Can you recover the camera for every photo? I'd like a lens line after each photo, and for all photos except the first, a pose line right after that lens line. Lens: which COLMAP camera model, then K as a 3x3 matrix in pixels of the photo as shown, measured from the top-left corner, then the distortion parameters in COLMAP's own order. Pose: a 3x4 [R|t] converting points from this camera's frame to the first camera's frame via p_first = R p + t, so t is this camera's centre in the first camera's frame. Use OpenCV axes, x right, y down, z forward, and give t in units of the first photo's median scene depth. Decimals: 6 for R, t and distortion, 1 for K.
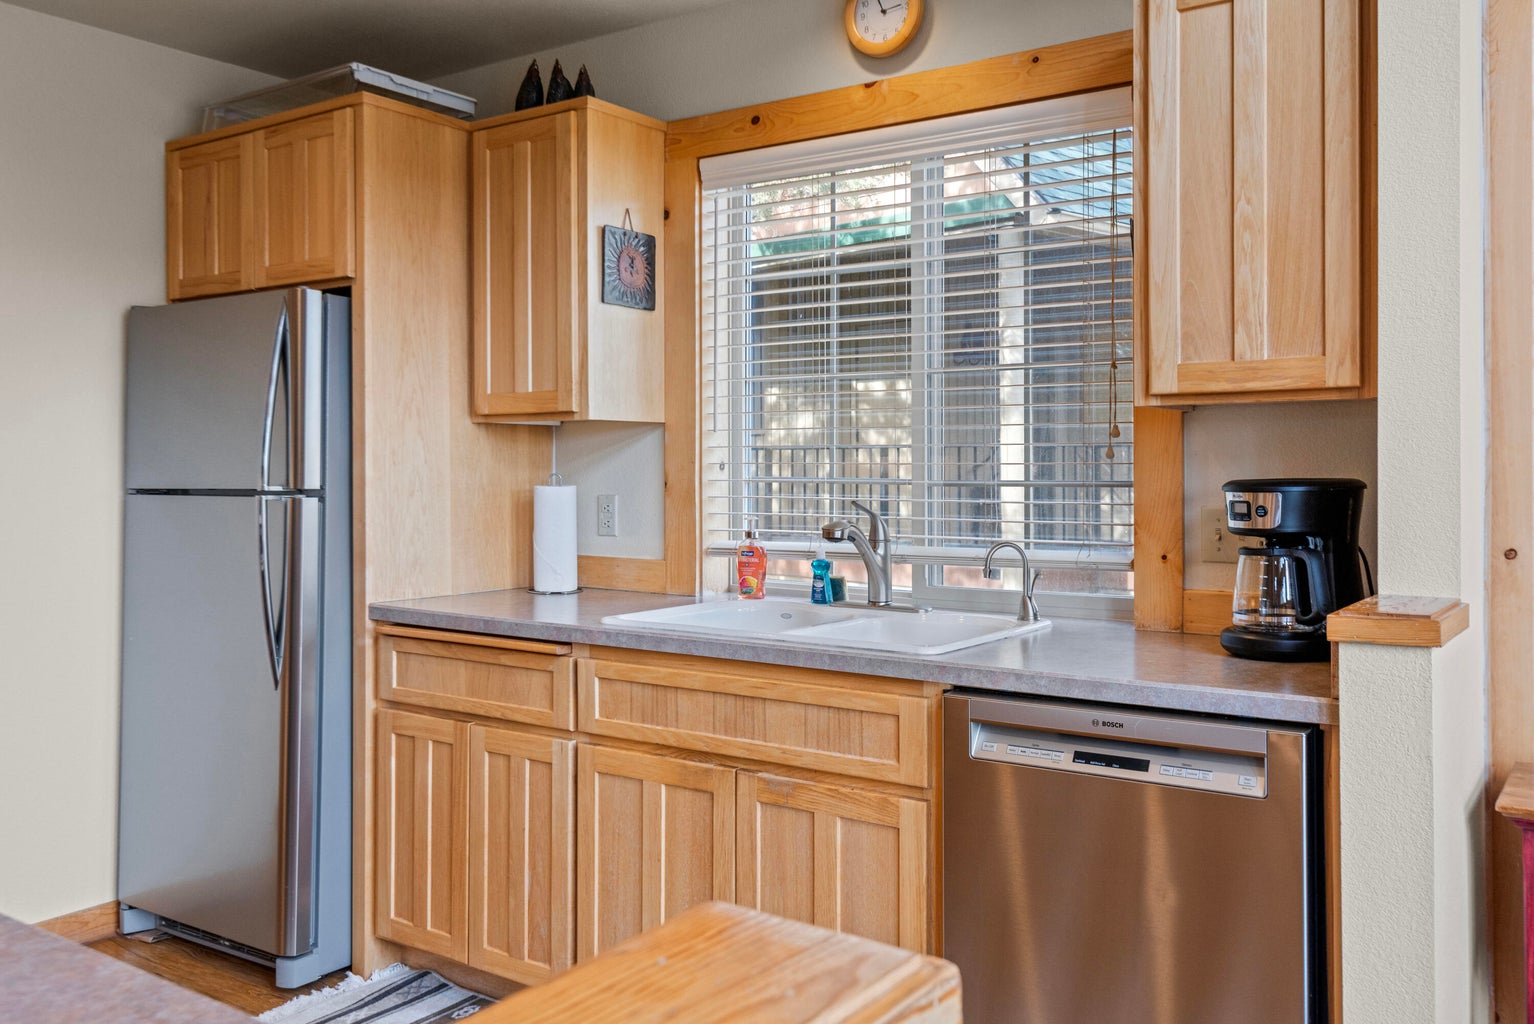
lens RADIAL K [[1286.4, 0, 792.1], [0, 1286.4, 471.8], [0, 0, 1]] dist [0.034118, 0.001309]
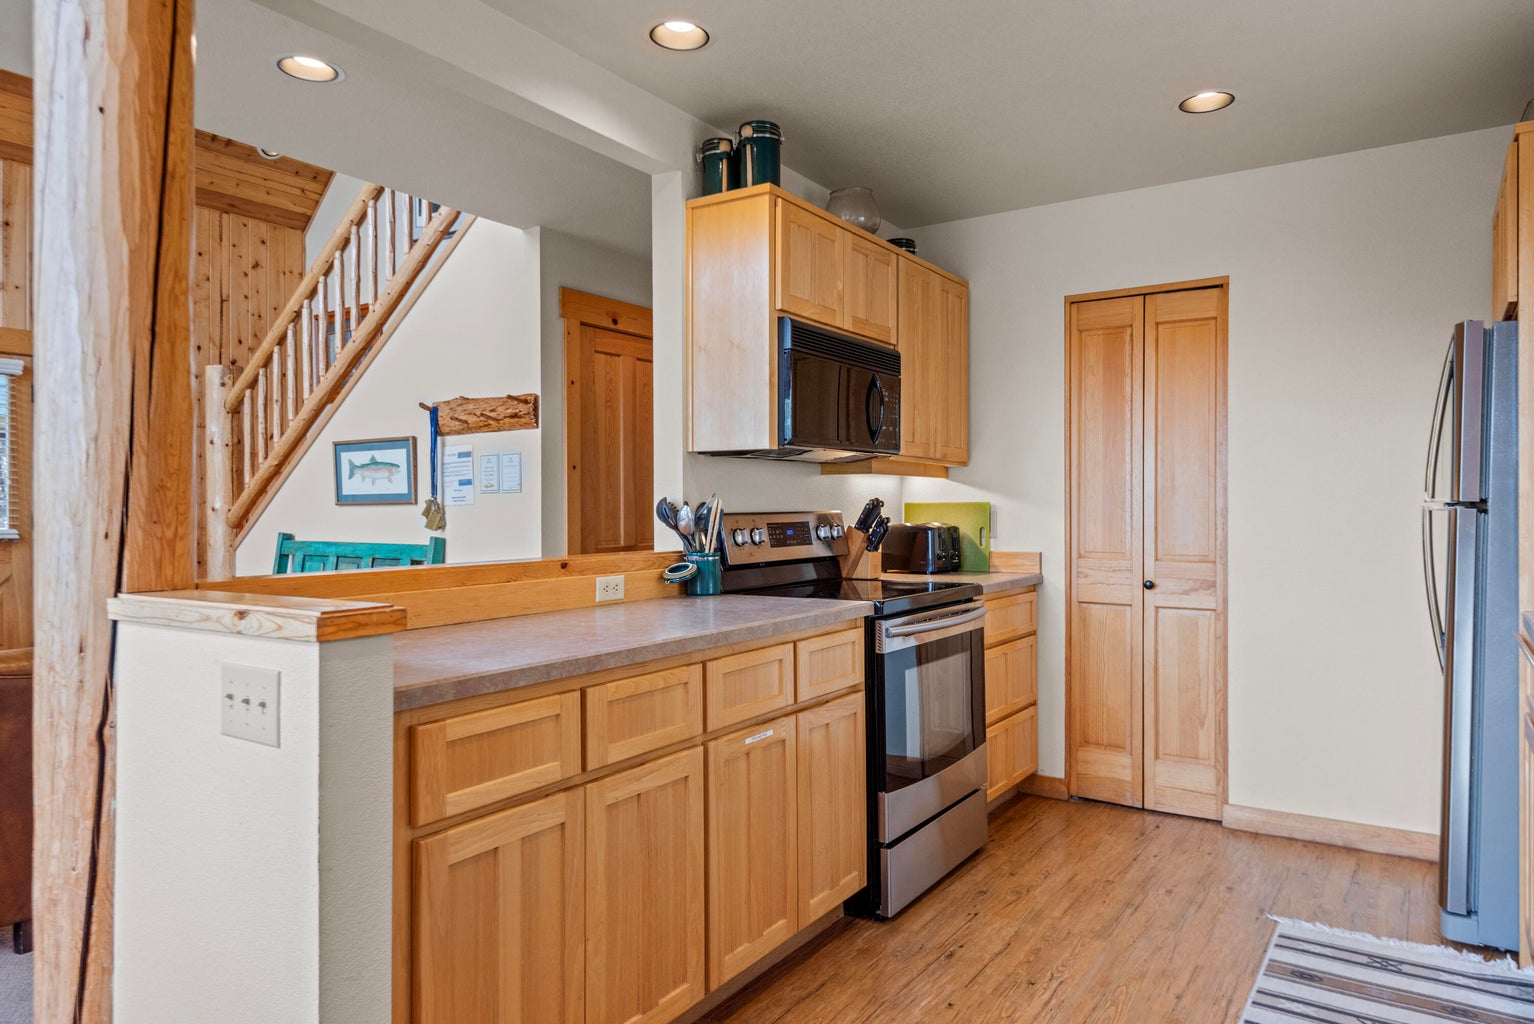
lens RADIAL K [[988.1, 0, 768.7], [0, 988.1, 508.5], [0, 0, 1]] dist [0.039989, -0.017097]
pose [[0.015306, 0.002791, -0.999879, 0.479074], [-0.004387, 0.999987, 0.002724, 0.020043], [0.999873, 0.004345, 0.015318, 0.382903]]
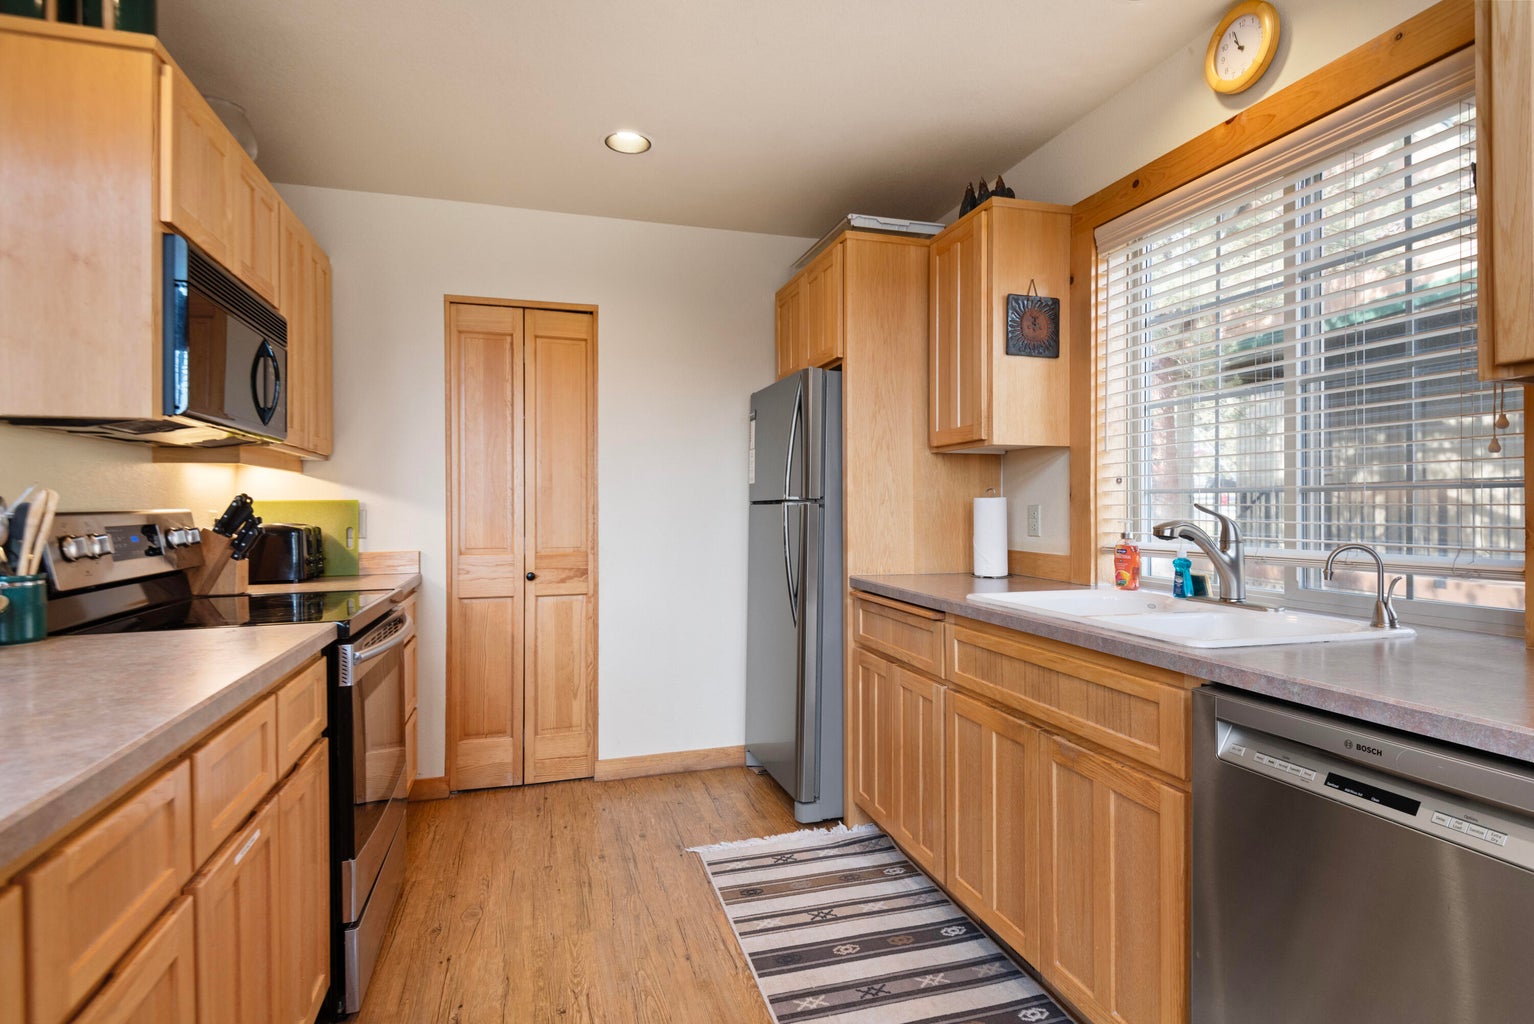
lens RADIAL K [[806.5, 0, 777.1], [0, 806.5, 505.3], [0, 0, 1]] dist [0.027930, -0.010239]
pose [[0.783110, -0.002743, -0.621877, 0.185410], [0.000134, 0.999991, -0.004242, 0.025171], [0.621883, 0.003239, 0.783103, 0.226191]]
